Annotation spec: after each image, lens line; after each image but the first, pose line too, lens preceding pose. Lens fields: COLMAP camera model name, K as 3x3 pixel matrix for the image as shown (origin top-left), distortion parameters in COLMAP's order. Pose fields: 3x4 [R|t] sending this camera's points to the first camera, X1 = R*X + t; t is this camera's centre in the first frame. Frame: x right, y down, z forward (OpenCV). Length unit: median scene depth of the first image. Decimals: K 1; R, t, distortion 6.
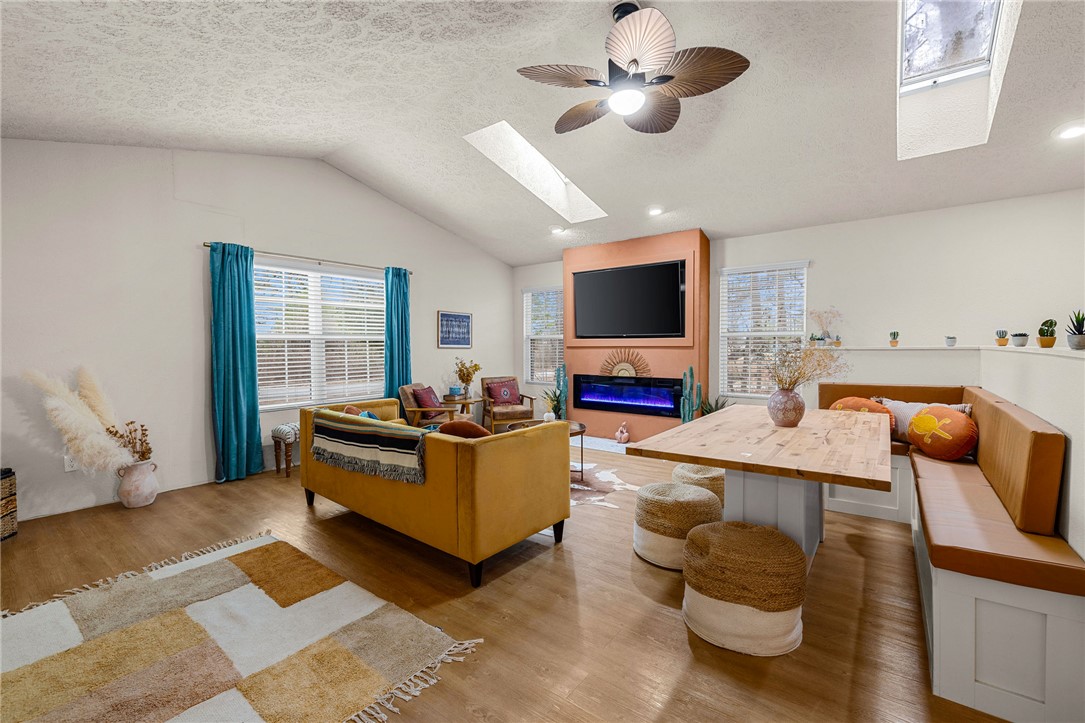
lens RADIAL K [[465.9, 0, 542.5], [0, 465.9, 361.5], [0, 0, 1]] dist [-0.000086, -0.000031]
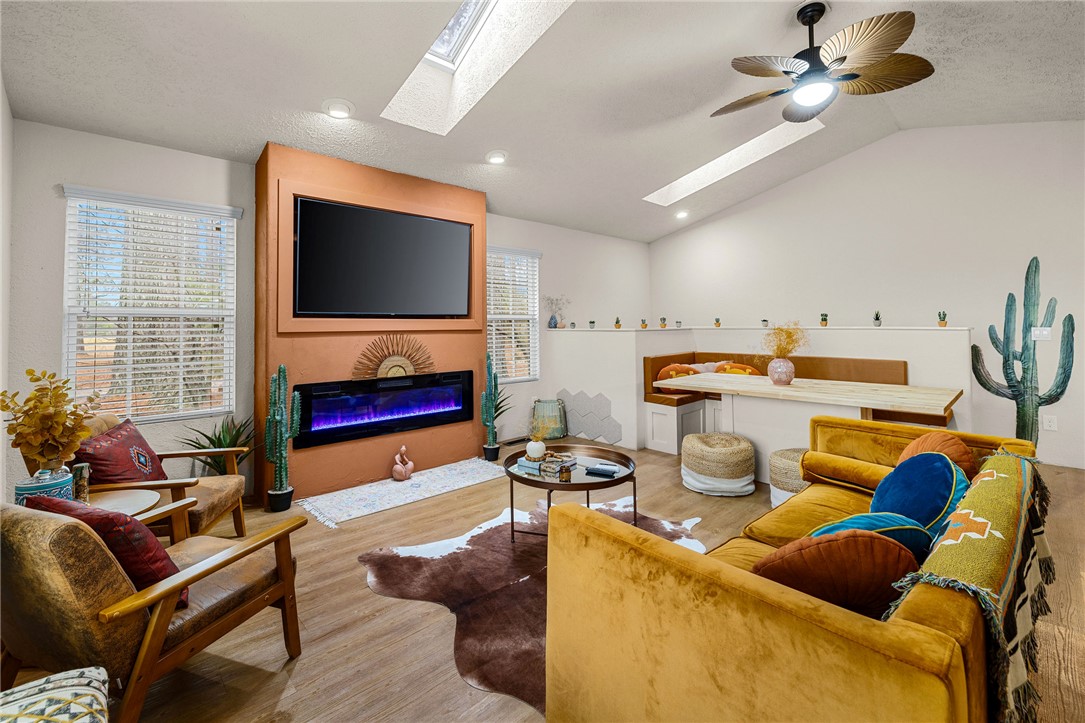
lens RADIAL K [[483.8, 0, 542.3], [0, 483.8, 312.1], [0, 0, 1]] dist [0.000633, 0.000080]
pose [[0.154153, 0.030795, 0.987567, -0.473255], [0.042029, 0.998405, -0.037693, -0.024532], [-0.987153, 0.047317, 0.152613, 0.701443]]
